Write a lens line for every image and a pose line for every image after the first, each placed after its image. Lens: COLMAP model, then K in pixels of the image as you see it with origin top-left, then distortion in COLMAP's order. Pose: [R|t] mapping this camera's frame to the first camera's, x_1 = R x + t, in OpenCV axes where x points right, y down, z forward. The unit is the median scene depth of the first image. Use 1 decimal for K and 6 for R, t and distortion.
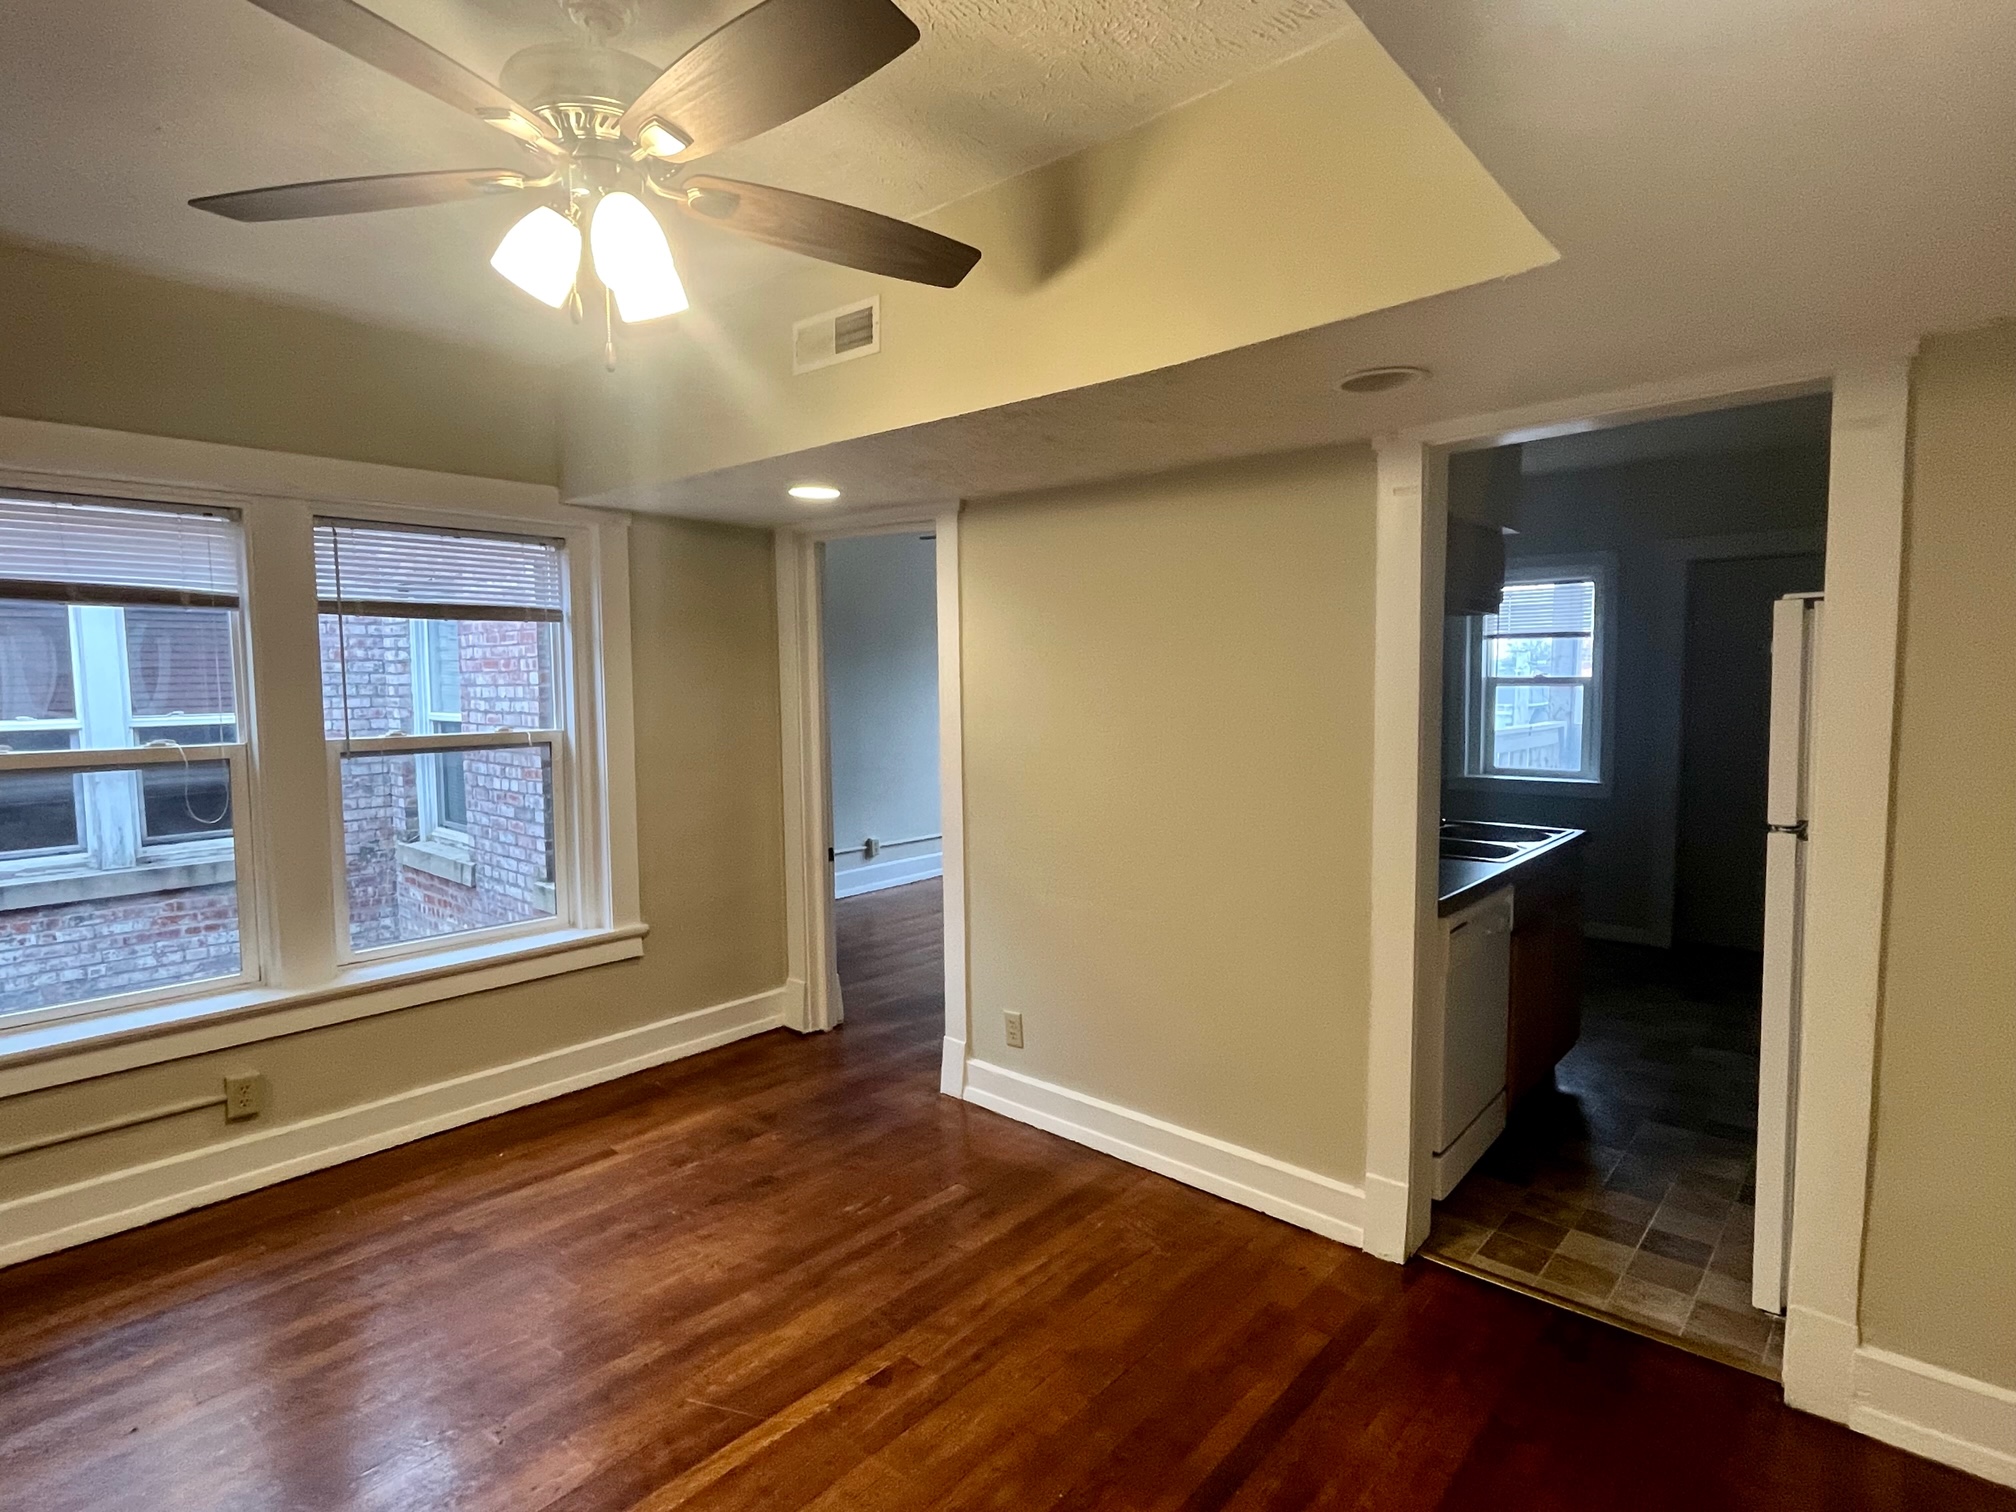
lens RADIAL K [[1026.6, 0, 1002.3], [0, 1026.6, 747.9], [0, 0, 1]] dist [-0.000443, -0.002363]
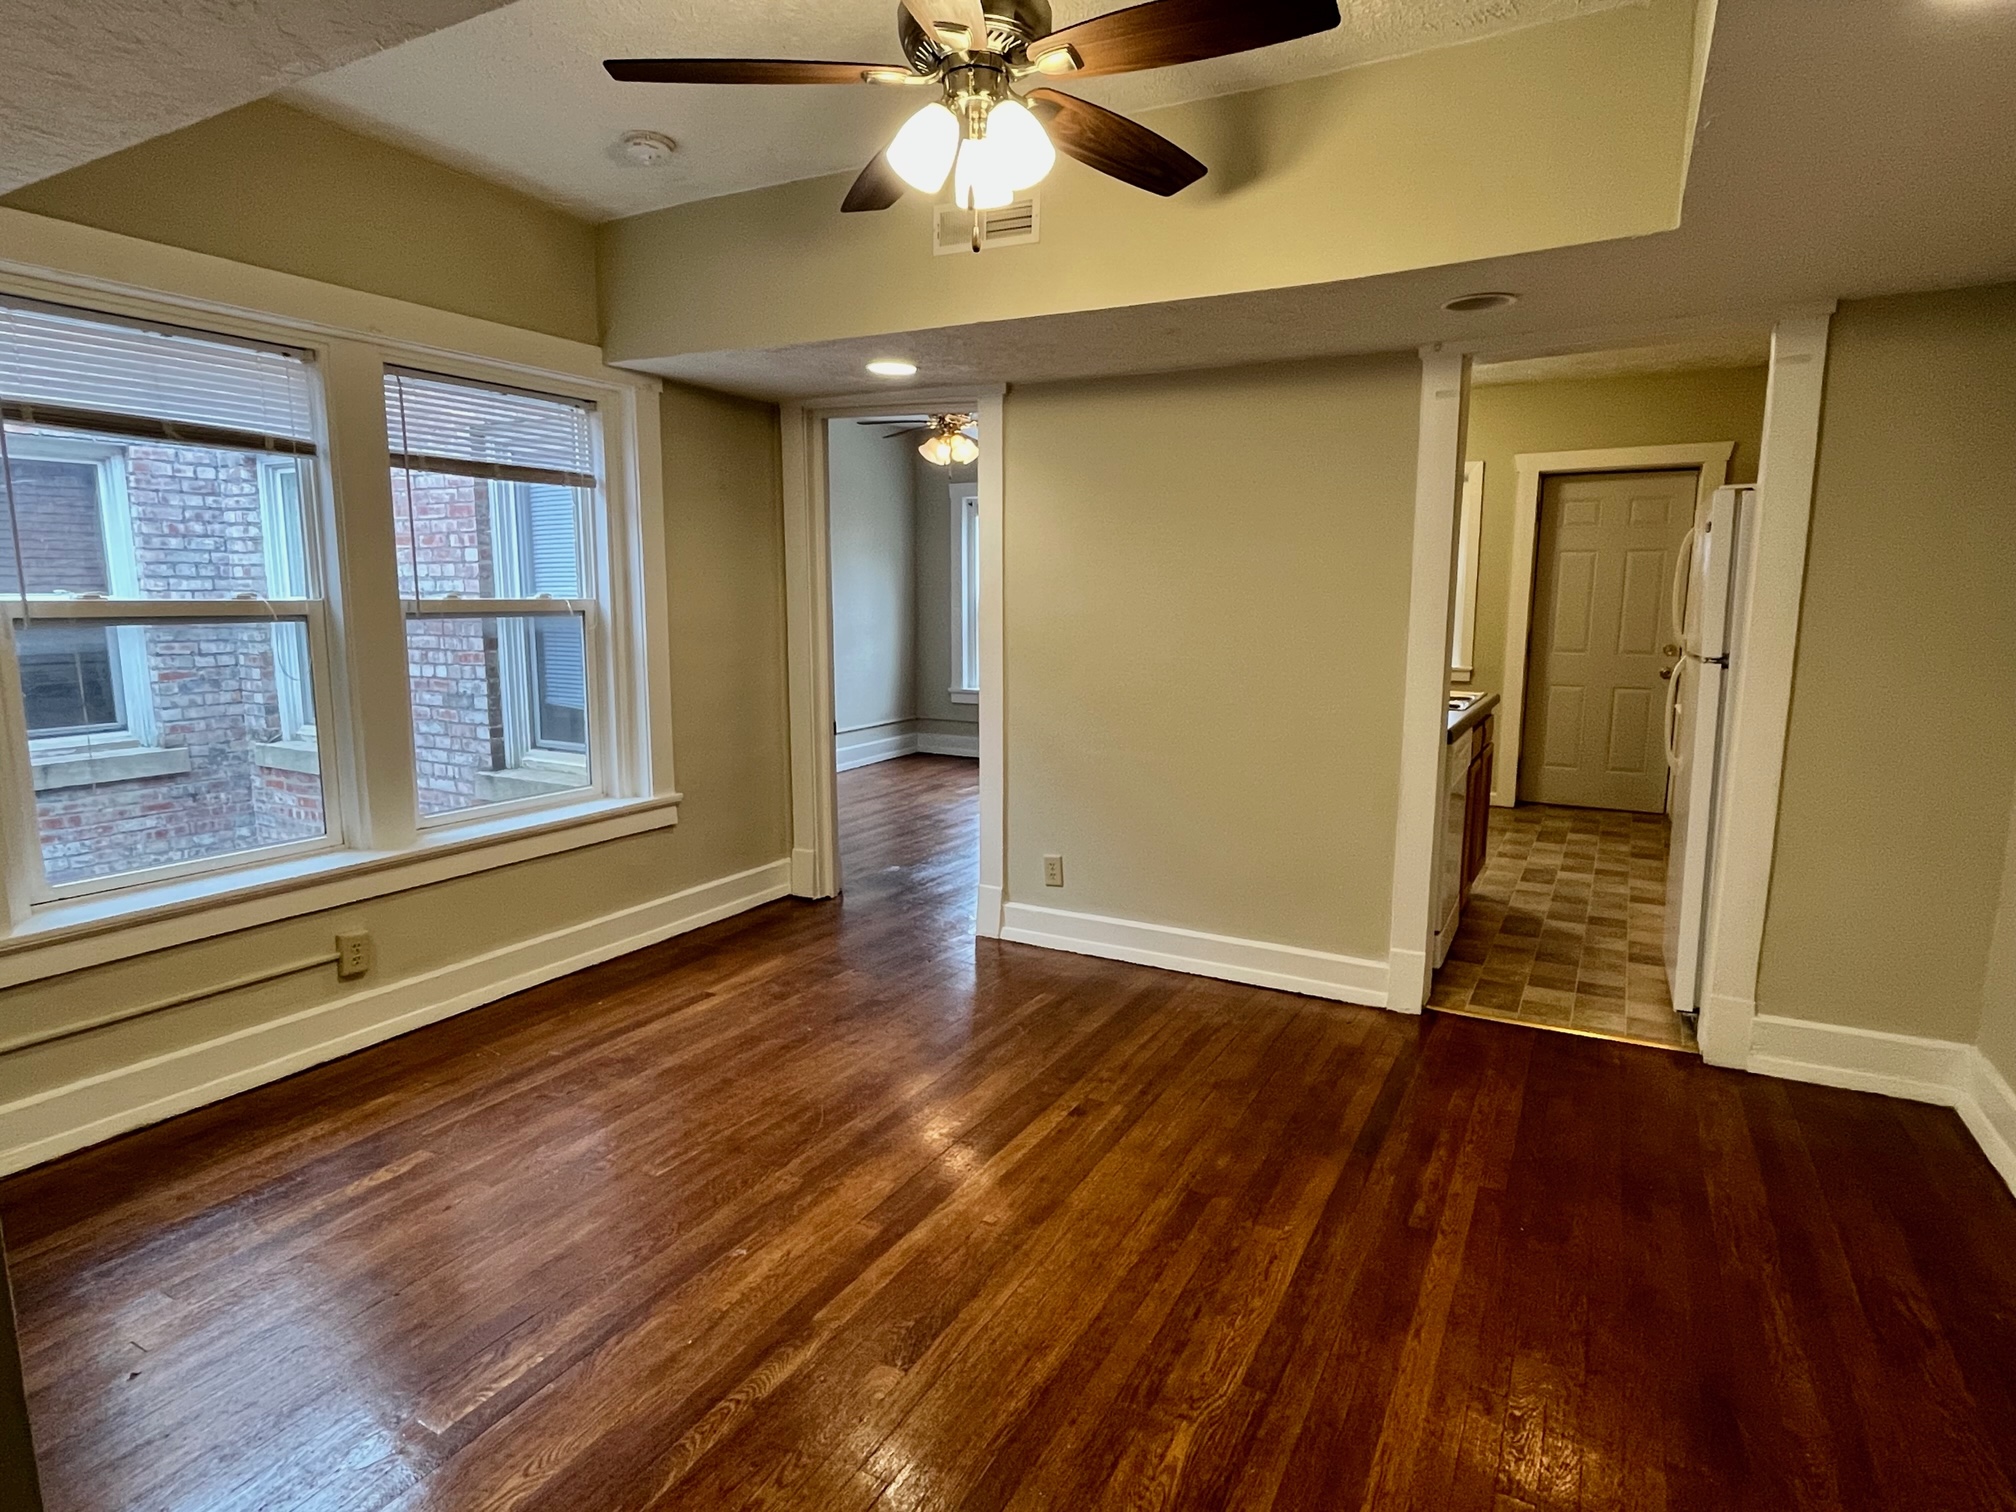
lens RADIAL K [[1082.4, 0, 1012.7], [0, 1082.4, 748.2], [0, 0, 1]] dist [0.001025, -0.003640]
pose [[0.975271, -0.018550, 0.220235, -0.325625], [0.002154, 0.997222, 0.074458, 0.059858], [-0.221004, -0.072142, 0.972601, -0.142063]]
